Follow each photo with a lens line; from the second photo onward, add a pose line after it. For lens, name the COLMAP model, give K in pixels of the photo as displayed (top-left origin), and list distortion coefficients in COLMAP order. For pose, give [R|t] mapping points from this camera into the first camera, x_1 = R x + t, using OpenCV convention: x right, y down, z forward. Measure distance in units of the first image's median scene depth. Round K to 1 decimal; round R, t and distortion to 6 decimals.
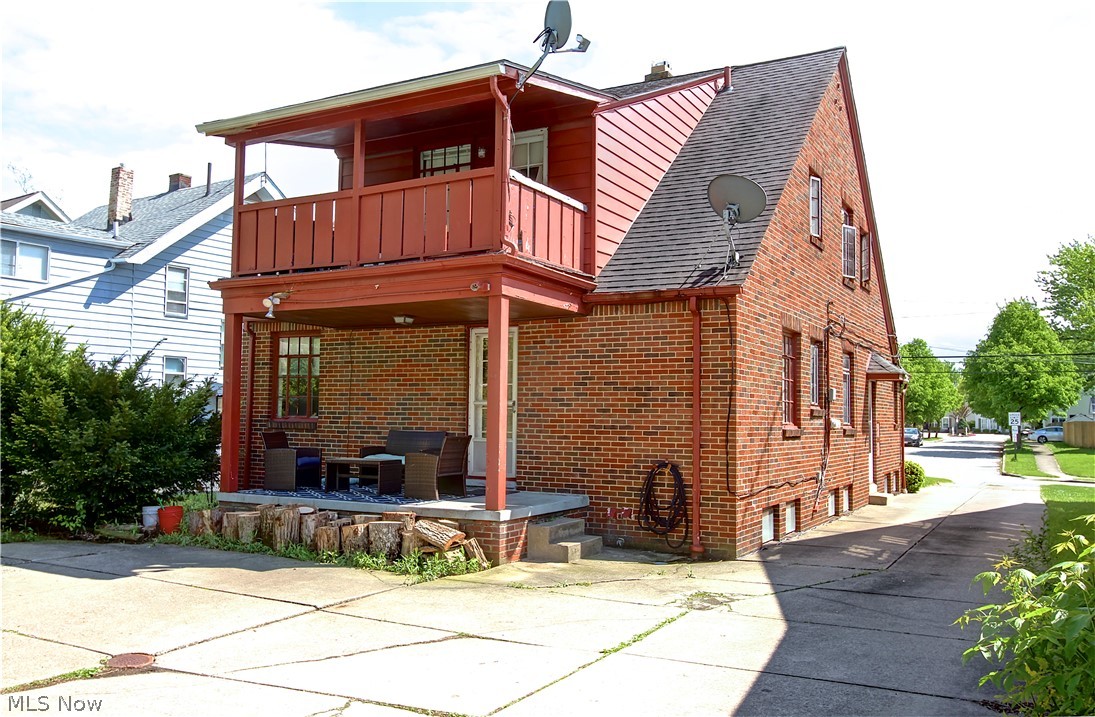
lens RADIAL K [[919.5, 0, 545.4], [0, 919.5, 360.9], [0, 0, 1]] dist [-0.020772, 0.000379]
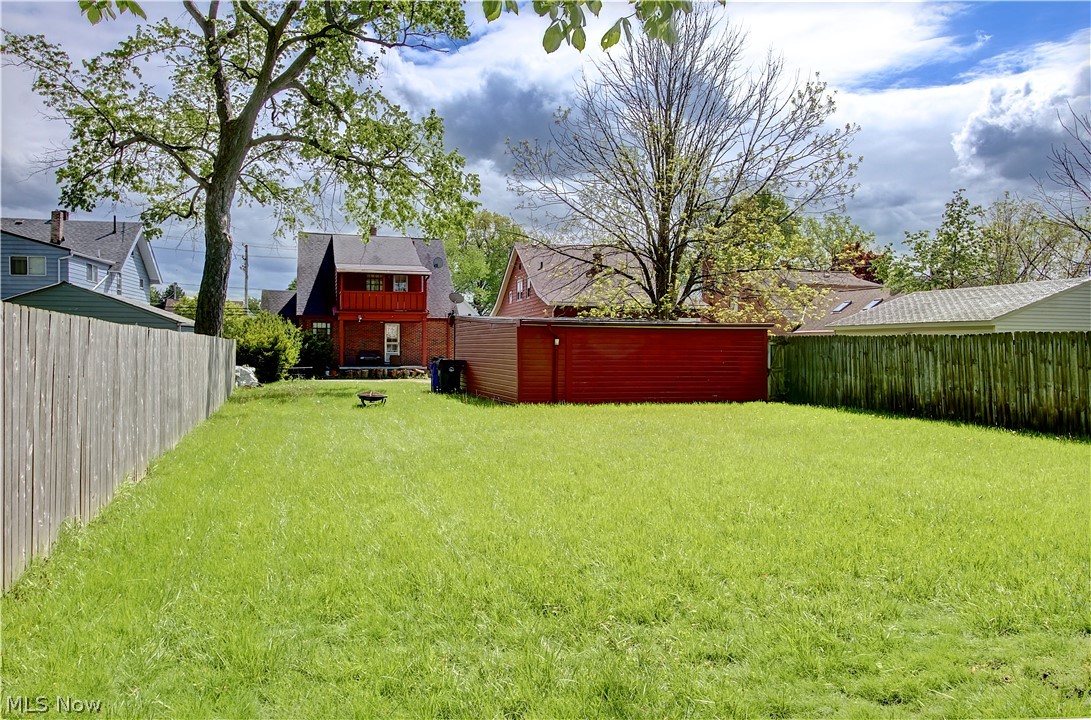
lens RADIAL K [[839.2, 0, 546.2], [0, 839.2, 359.5], [0, 0, 1]] dist [0.002958, 0.000250]
pose [[0.716307, -0.014306, 0.697639, -2.184023], [-0.041337, 0.997164, 0.062891, -0.142158], [-0.696560, -0.073888, 0.713684, -2.098216]]
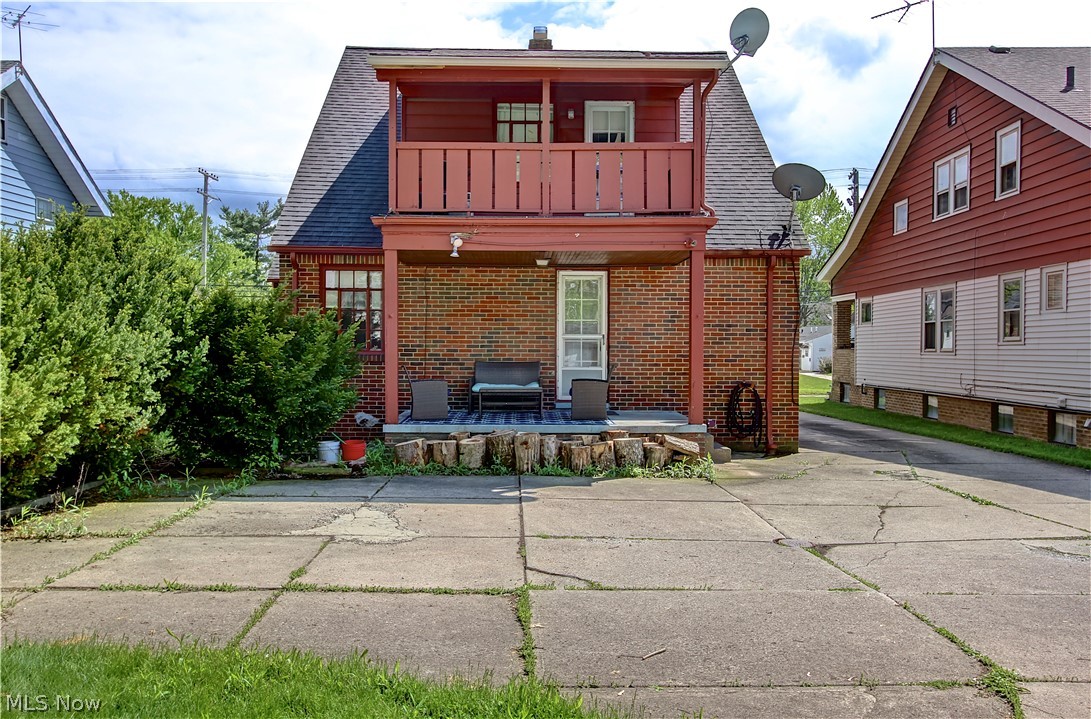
lens RADIAL K [[890.6, 0, 548.0], [0, 890.6, 359.1], [0, 0, 1]] dist [-0.008987, 0.002611]
pose [[0.866640, -0.014447, 0.498726, -0.694158], [-0.025289, 0.997024, 0.072827, -0.006823], [-0.498293, -0.075727, 0.863695, 0.053662]]
